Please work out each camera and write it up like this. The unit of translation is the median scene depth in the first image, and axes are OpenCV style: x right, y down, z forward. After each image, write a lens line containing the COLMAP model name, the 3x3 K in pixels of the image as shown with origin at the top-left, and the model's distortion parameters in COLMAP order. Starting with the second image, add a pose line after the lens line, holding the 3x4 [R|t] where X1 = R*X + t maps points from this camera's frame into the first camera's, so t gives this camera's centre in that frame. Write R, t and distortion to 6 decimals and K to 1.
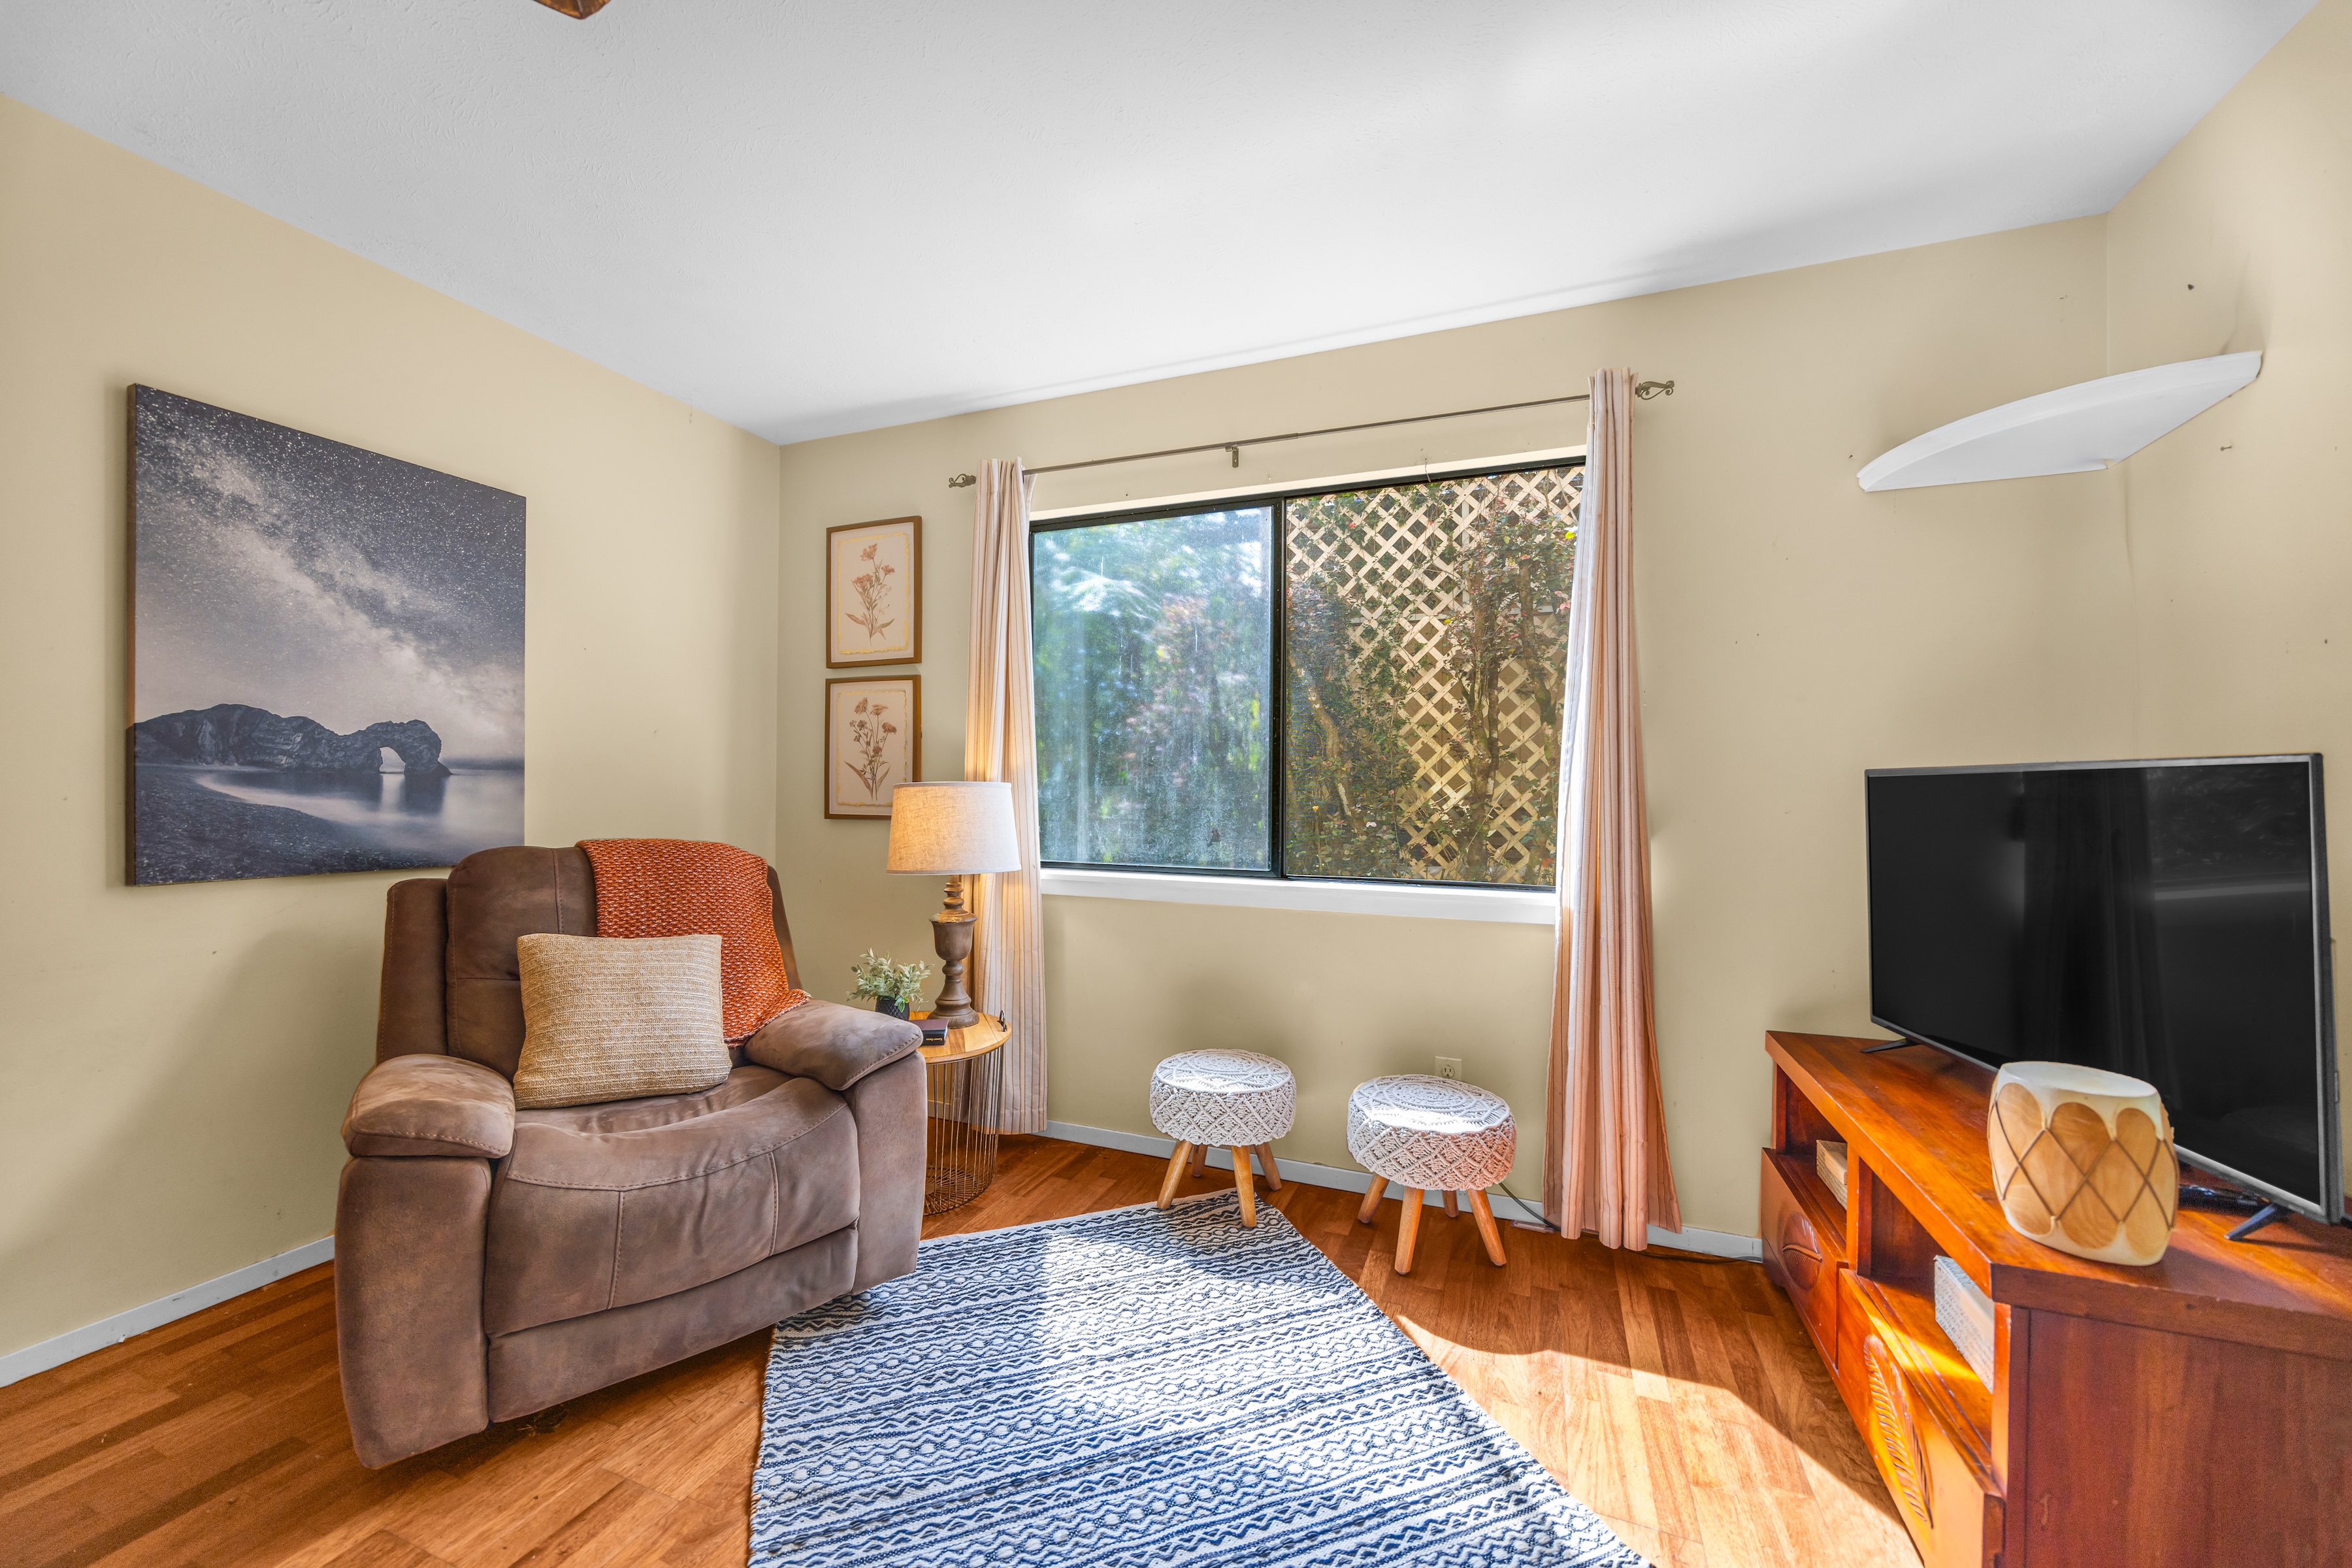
lens RADIAL K [[904.5, 0, 1176.8], [0, 904.5, 788.6], [0, 0, 1]] dist [0.000162, -0.000727]
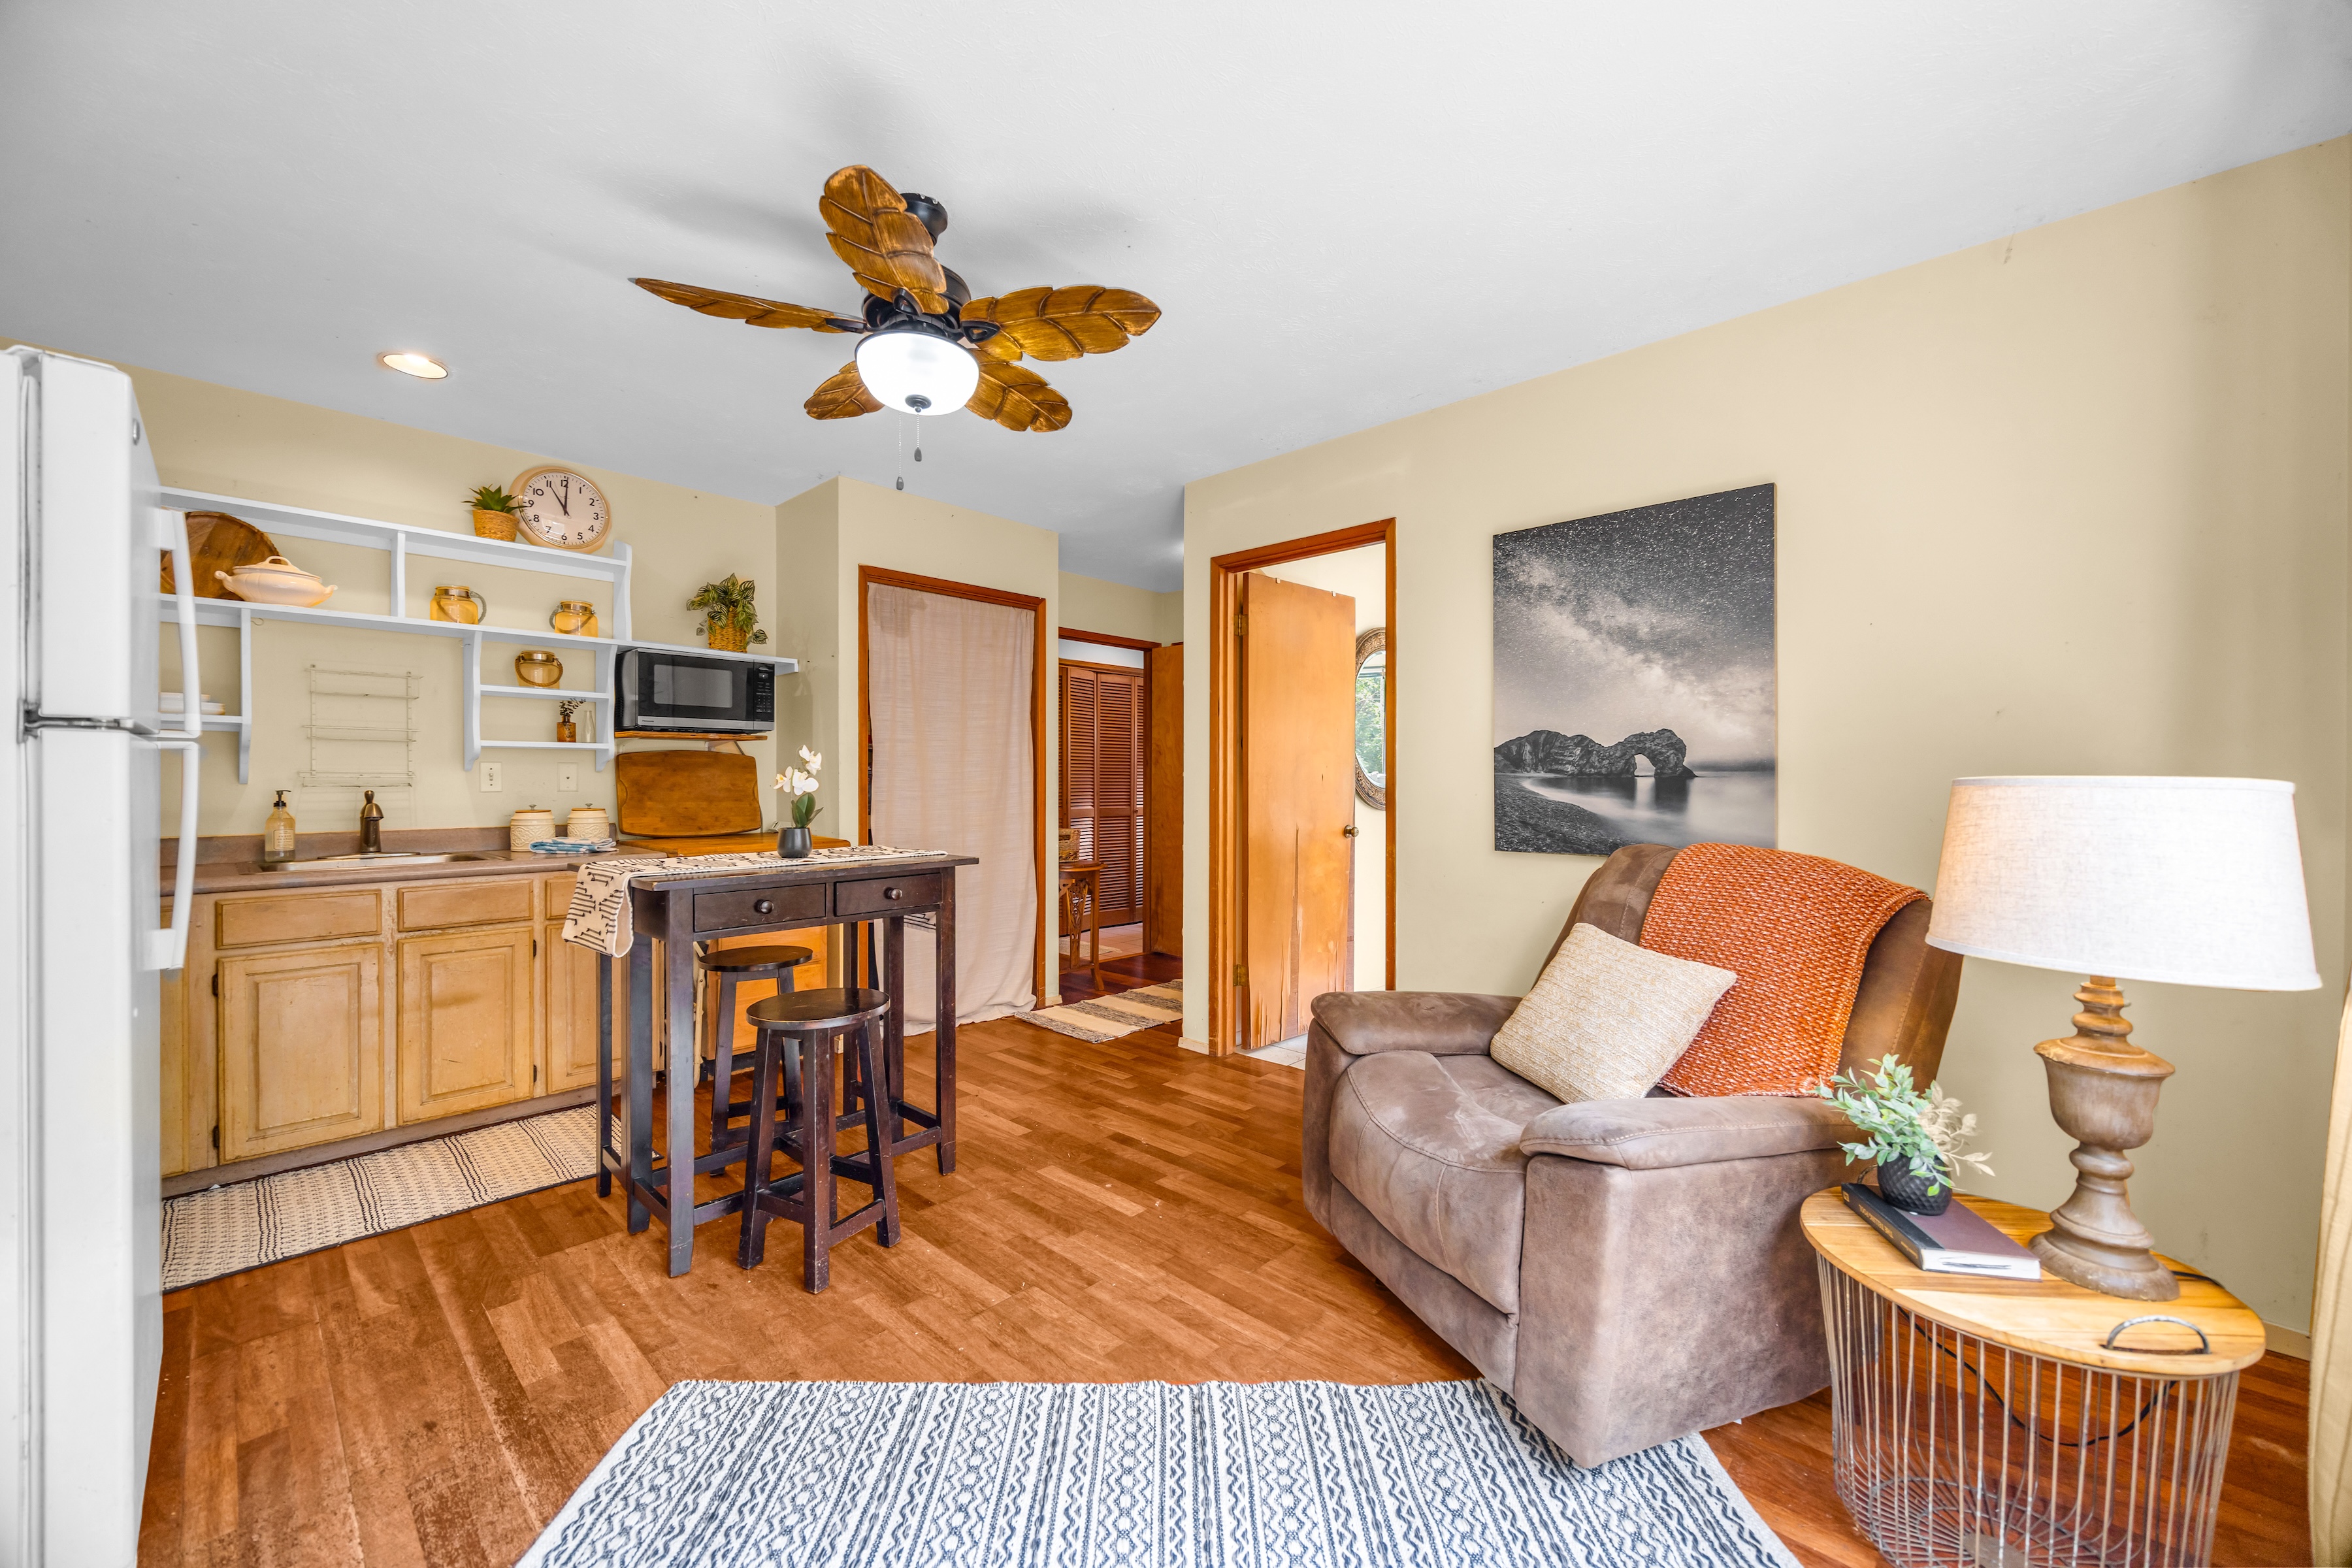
lens RADIAL K [[904.5, 0, 1167.4], [0, 904.5, 785.4], [0, 0, 1]] dist [0.000162, -0.000727]
pose [[-0.358196, -0.006069, -0.933627, 0.434811], [-0.005716, 0.999974, -0.004307, 0.003006], [0.933629, 0.003793, -0.358222, 0.830399]]
